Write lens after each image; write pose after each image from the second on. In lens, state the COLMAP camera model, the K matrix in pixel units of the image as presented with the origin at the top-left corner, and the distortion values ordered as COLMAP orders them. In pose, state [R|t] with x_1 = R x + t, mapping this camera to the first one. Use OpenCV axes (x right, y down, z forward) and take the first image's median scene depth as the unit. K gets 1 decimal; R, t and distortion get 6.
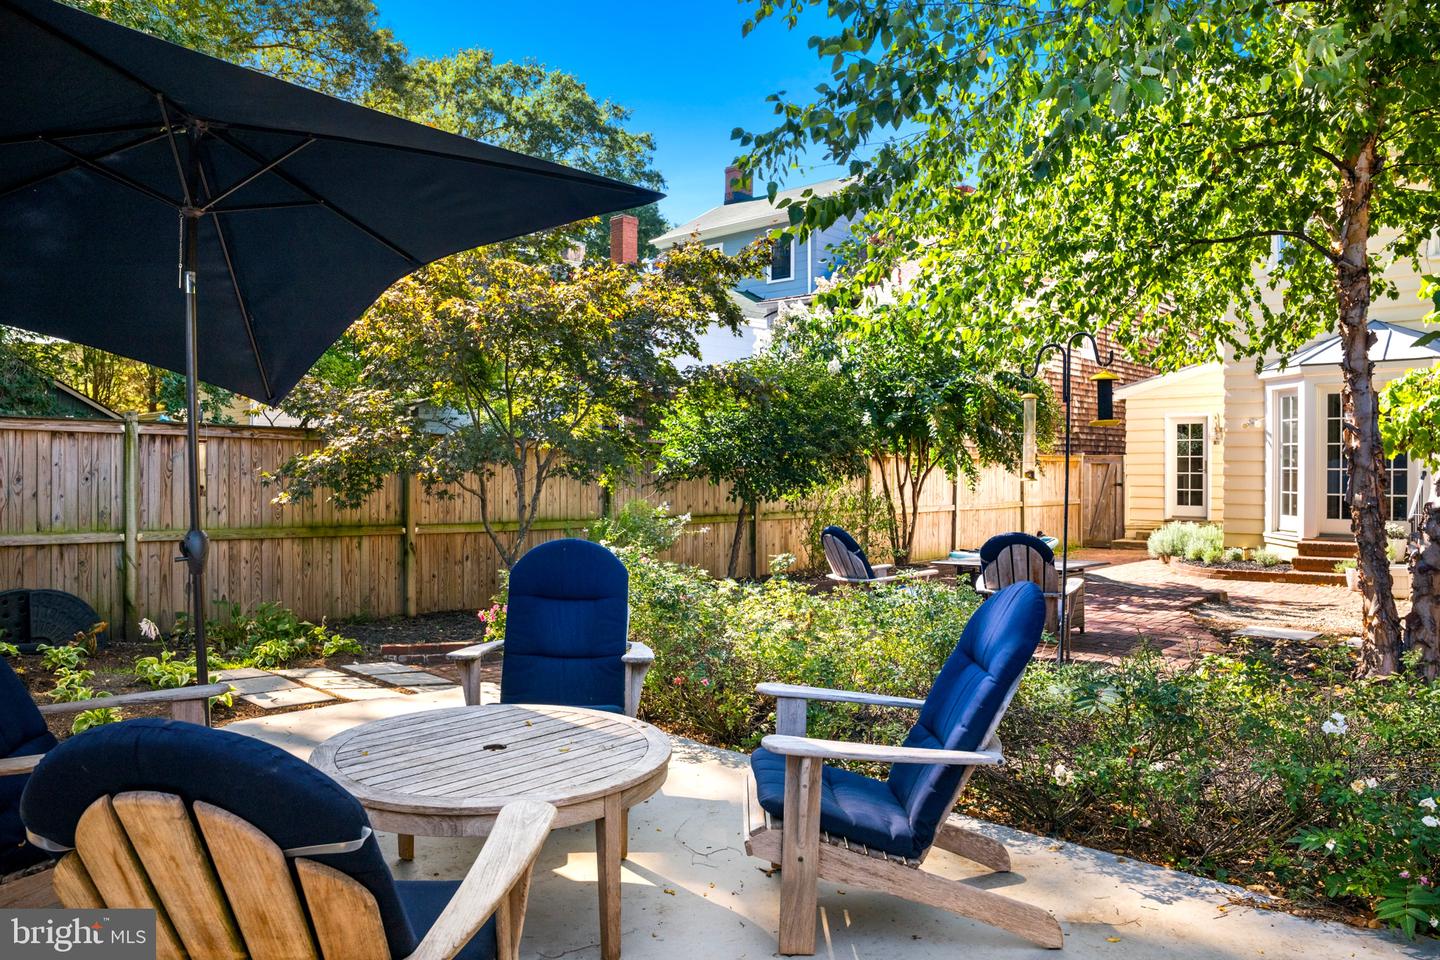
lens RADIAL K [[997.2, 0, 720.0], [0, 997.2, 480.0], [0, 0, 1]] dist [-0.007364, -0.000809]
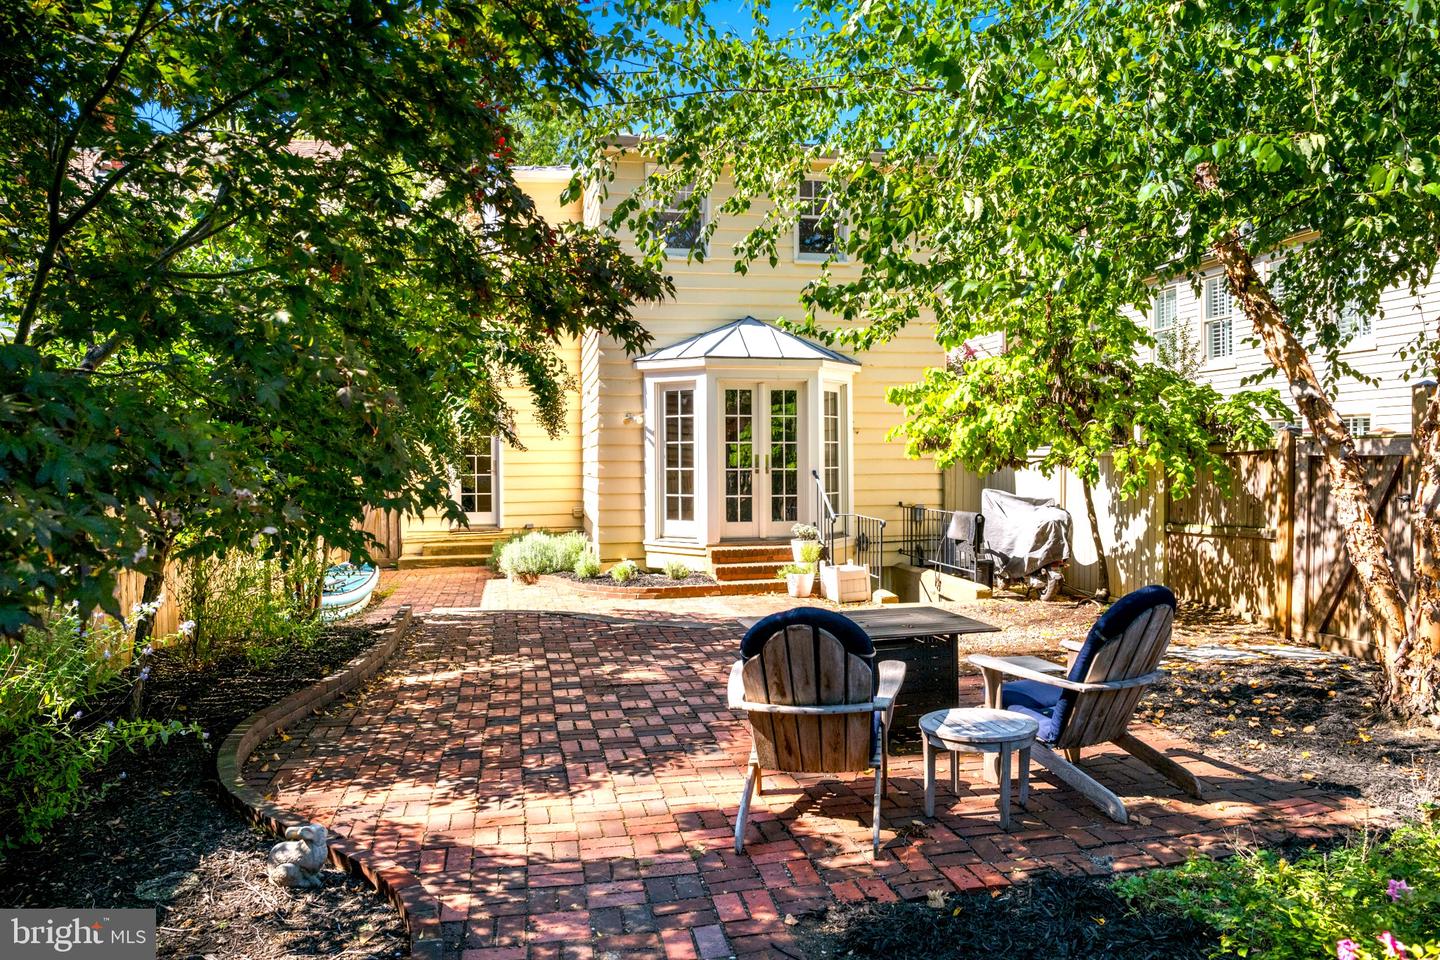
lens RADIAL K [[997.2, 0, 720.0], [0, 997.2, 480.0], [0, 0, 1]] dist [-0.007364, -0.000809]
pose [[0.574513, -0.012944, 0.818393, -0.119779], [0.012833, 0.999894, 0.006806, -0.005540], [-0.818395, 0.006592, 0.574619, 0.337562]]
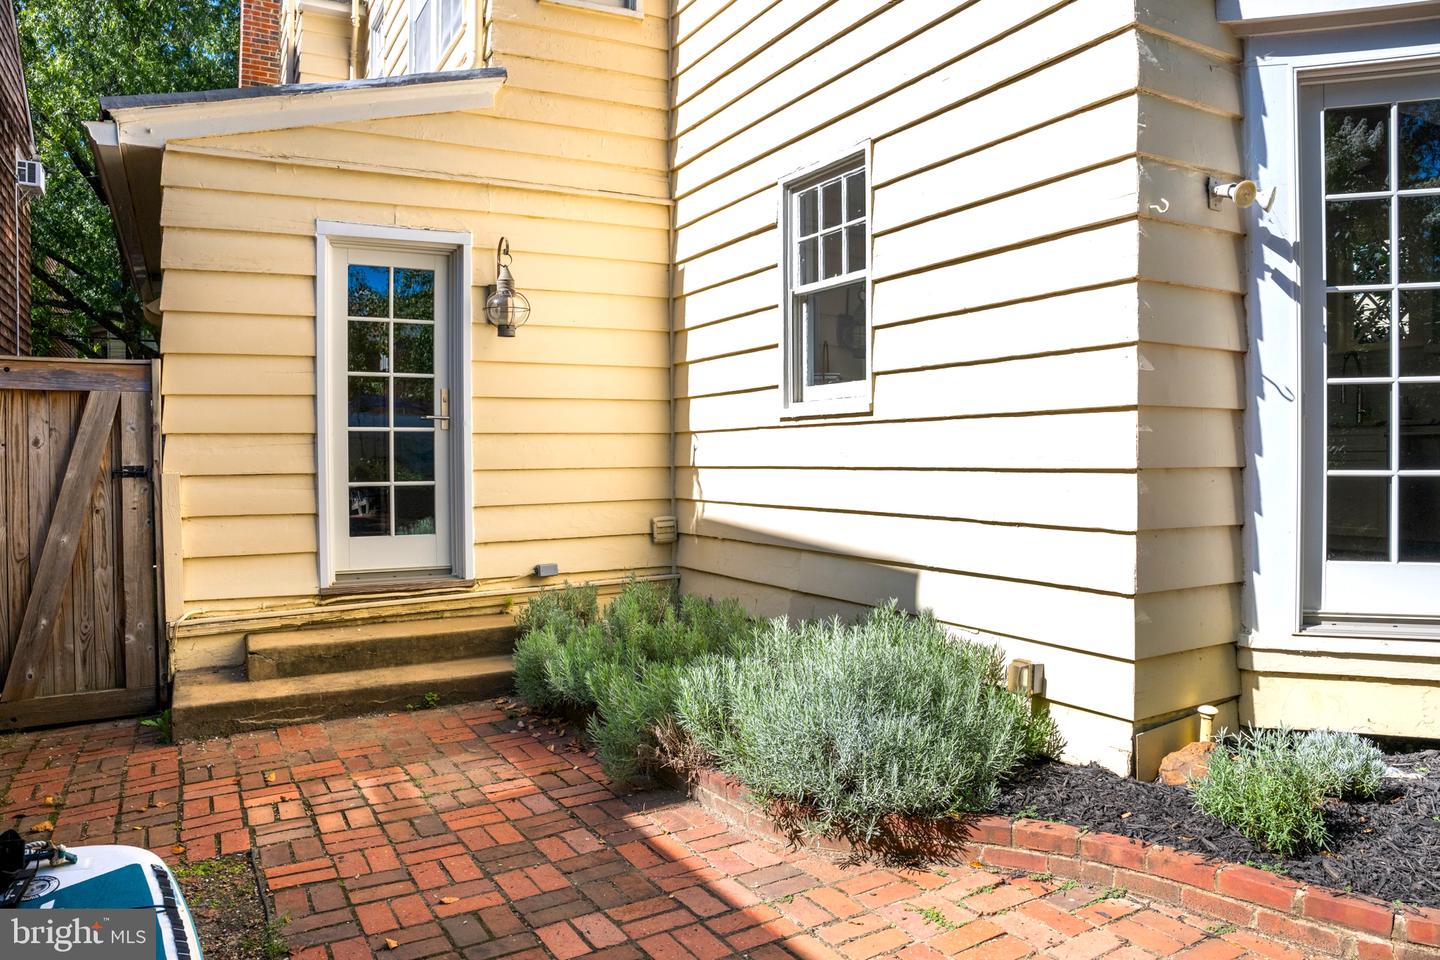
lens RADIAL K [[997.2, 0, 720.0], [0, 997.2, 480.0], [0, 0, 1]] dist [-0.007364, -0.000809]
pose [[0.285633, -0.028836, 0.957905, 0.210564], [0.019393, 0.999516, 0.024306, 0.003453], [-0.958143, 0.011634, 0.286054, 0.837989]]
